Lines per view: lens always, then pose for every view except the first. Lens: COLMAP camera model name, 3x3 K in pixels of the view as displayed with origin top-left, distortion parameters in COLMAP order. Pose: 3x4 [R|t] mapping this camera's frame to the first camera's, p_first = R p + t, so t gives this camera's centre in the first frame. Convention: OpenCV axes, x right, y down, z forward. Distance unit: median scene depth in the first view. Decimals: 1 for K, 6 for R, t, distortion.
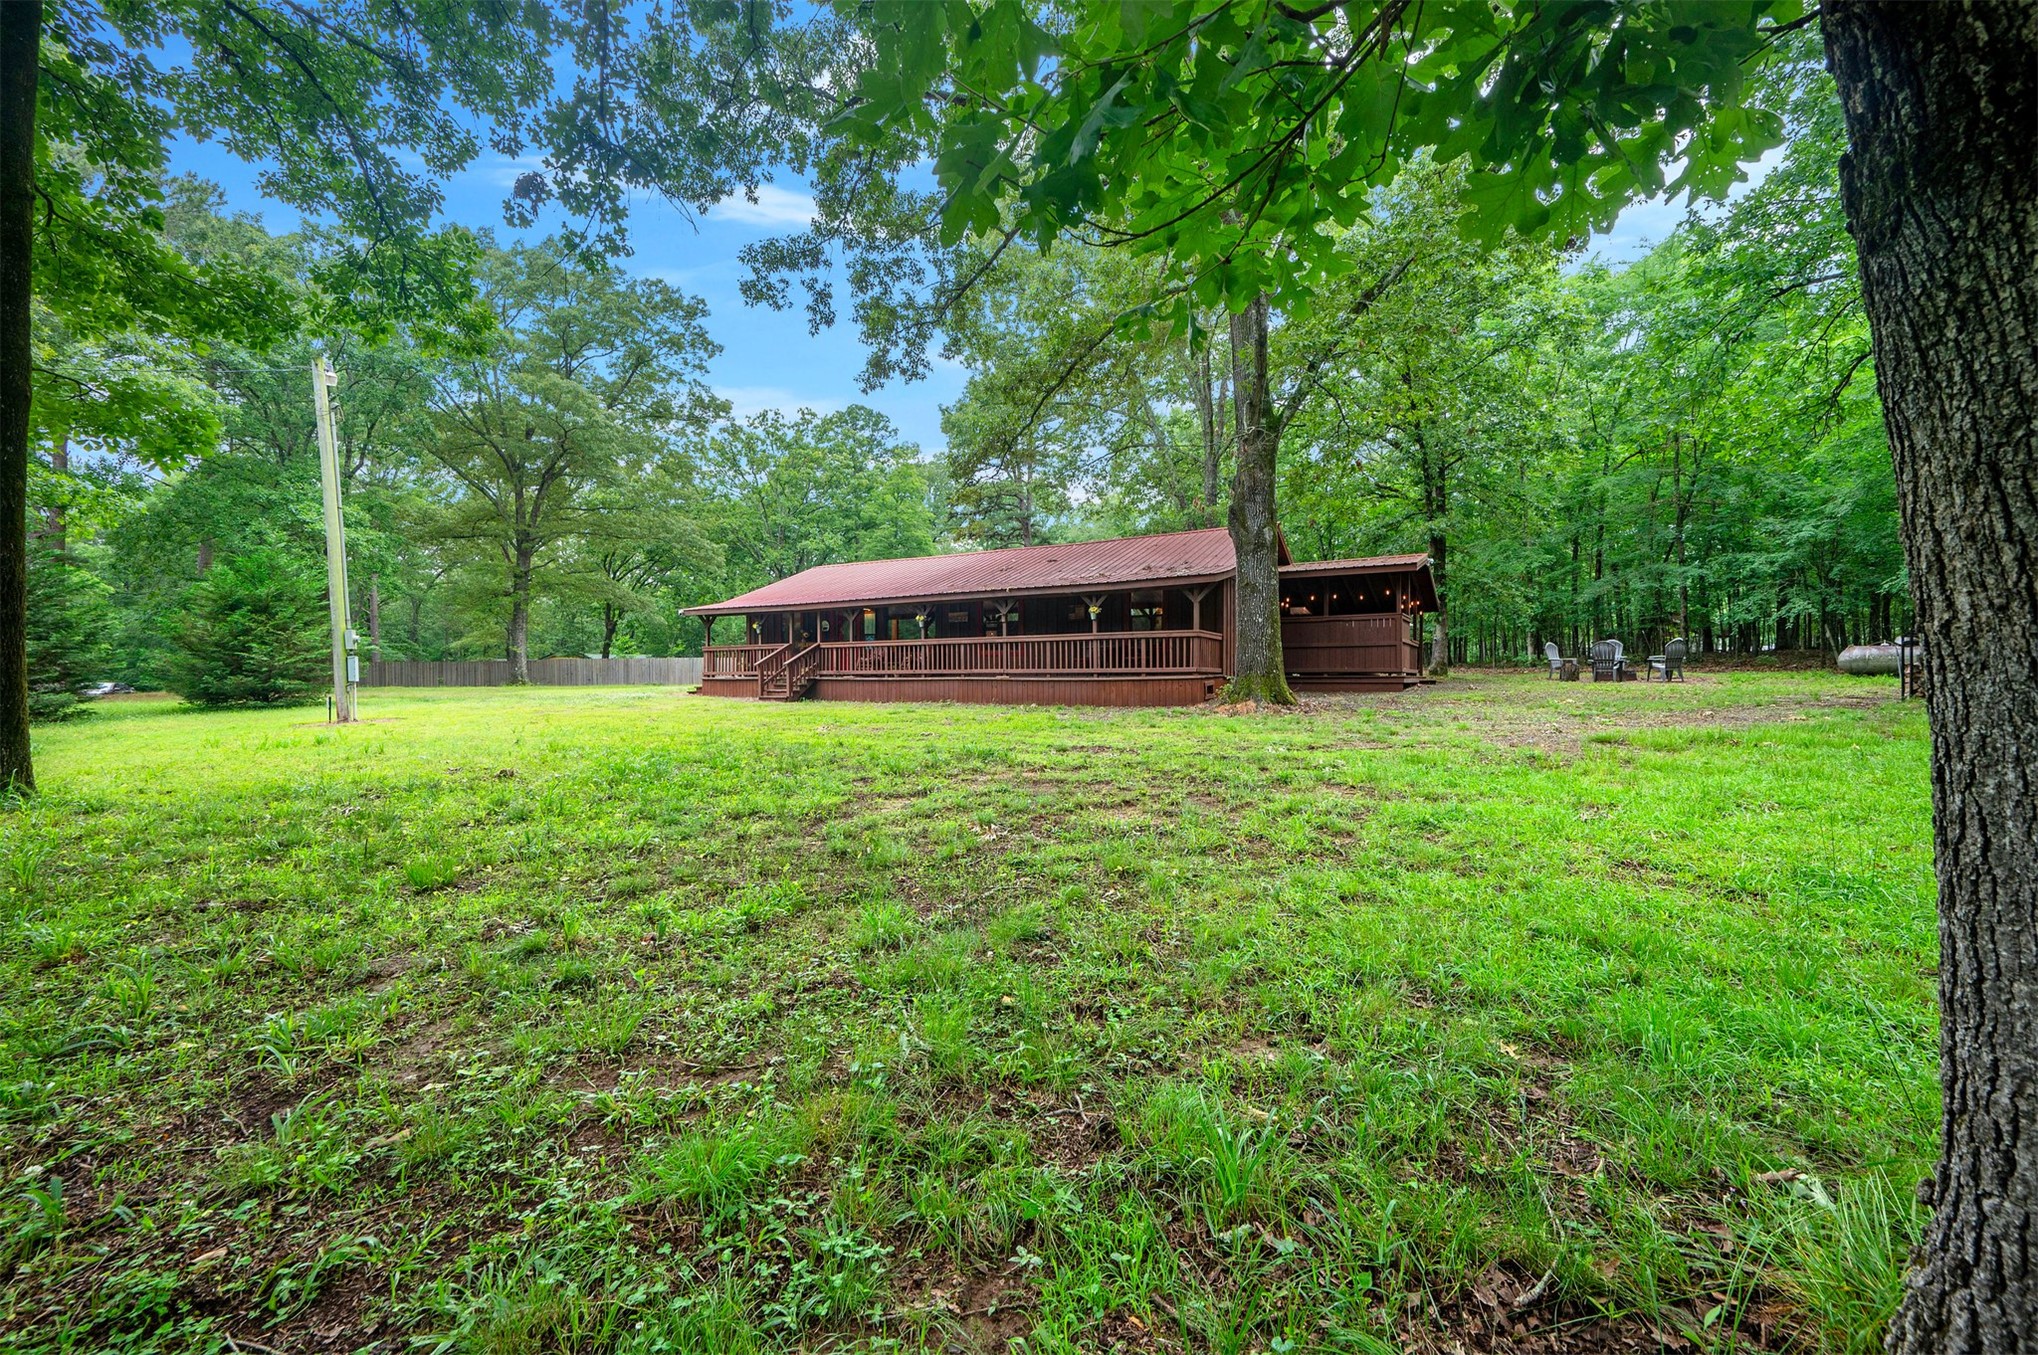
lens RADIAL K [[850.7, 0, 1010.2], [0, 850.7, 677.9], [0, 0, 1]] dist [-0.000474, -0.000151]
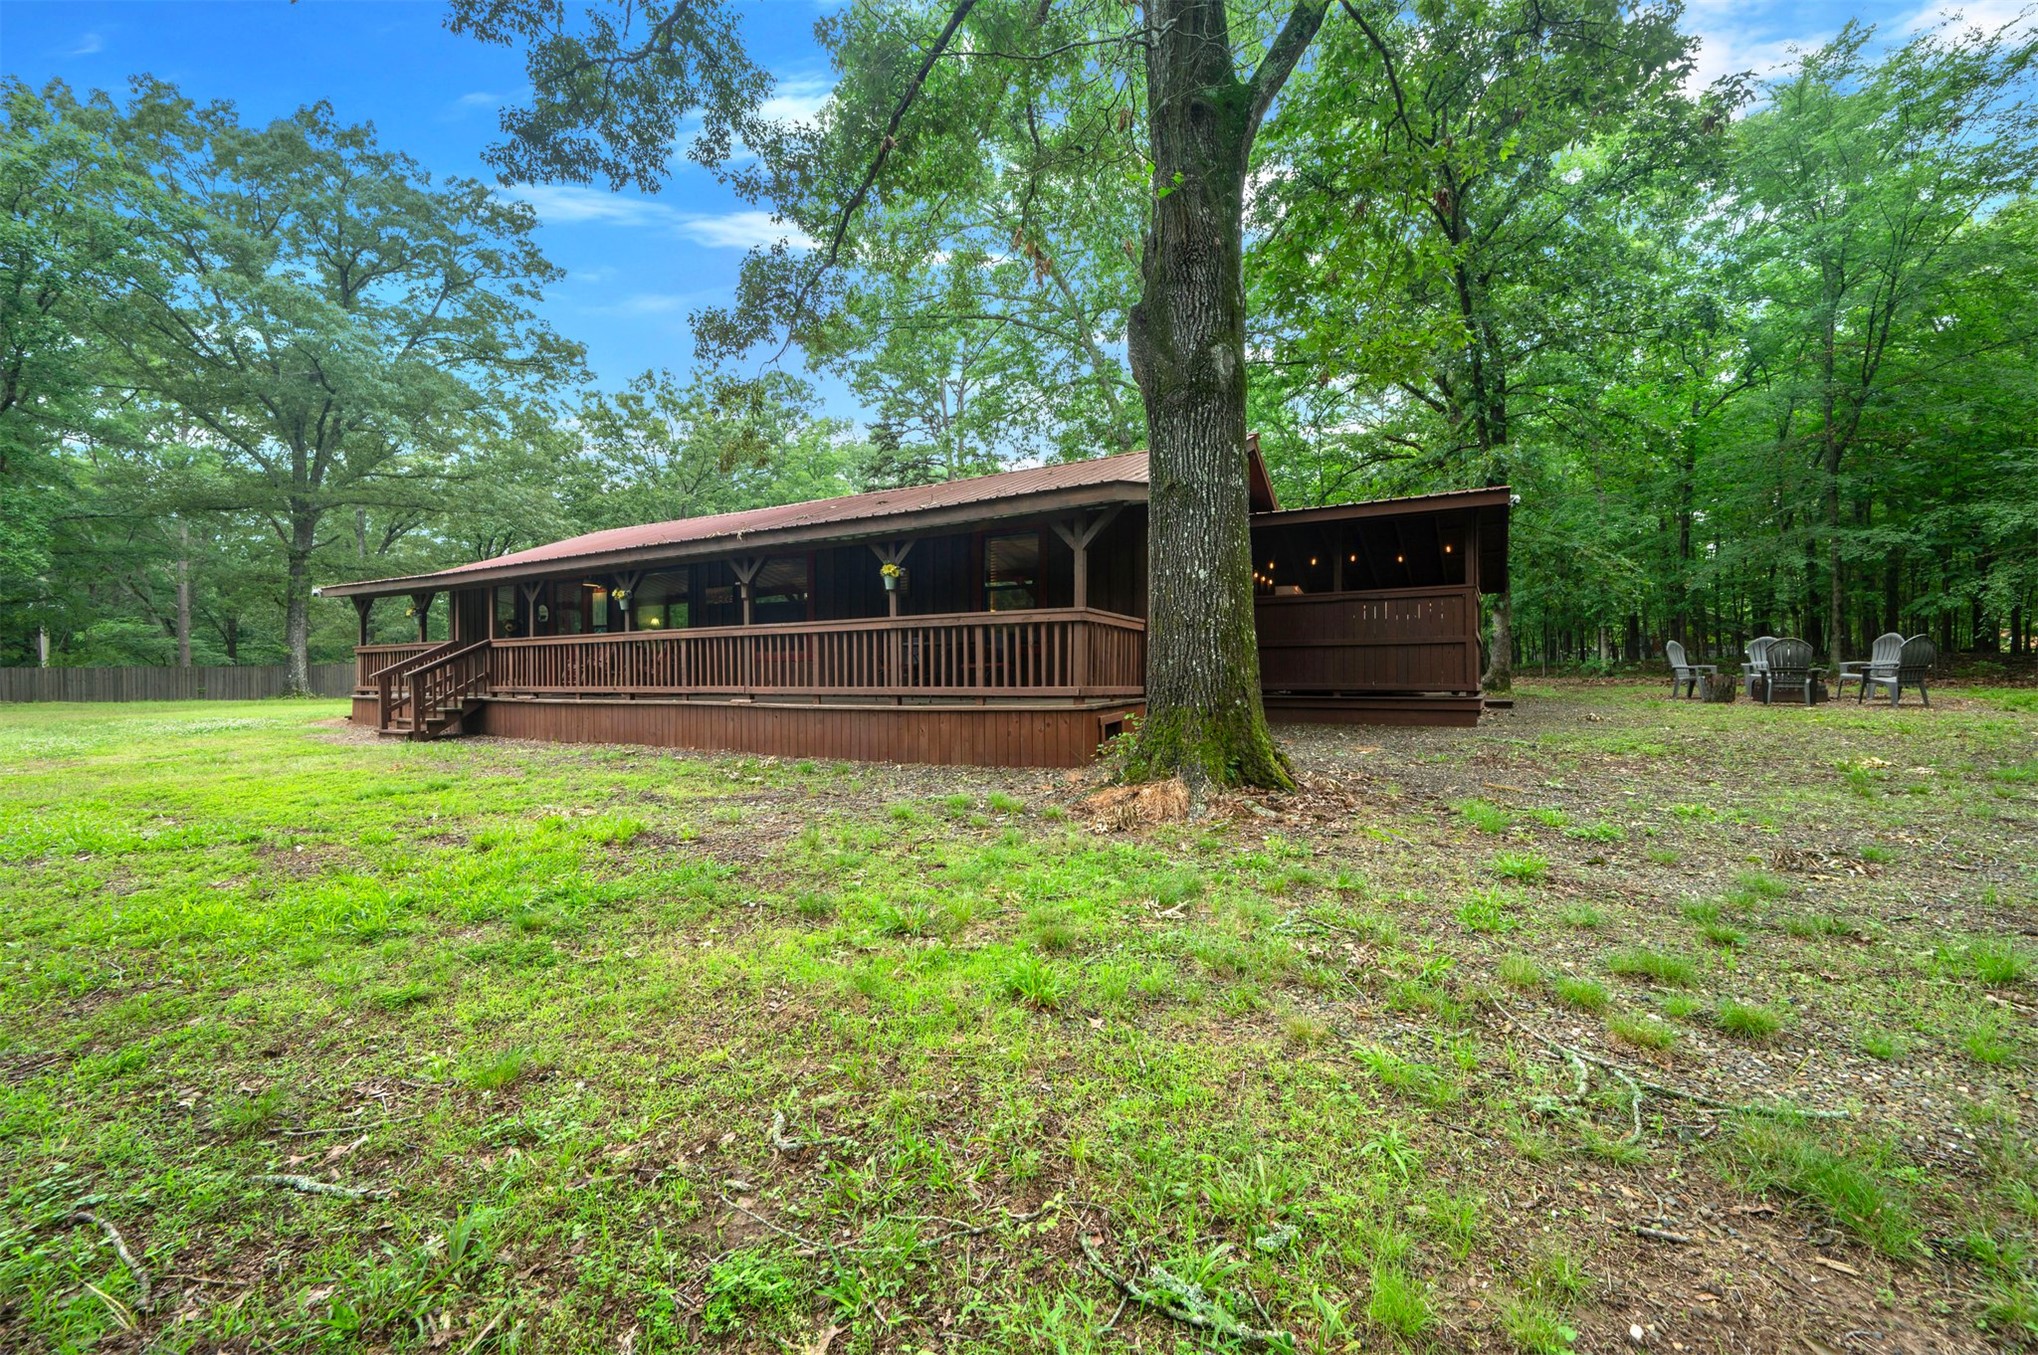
lens RADIAL K [[850.7, 0, 1010.2], [0, 850.7, 677.9], [0, 0, 1]] dist [-0.000474, -0.000151]
pose [[0.999865, 0.000345, 0.016400, 0.132988], [-0.000283, 0.999993, -0.003771, -0.011926], [-0.016402, 0.003766, 0.999858, 0.406160]]
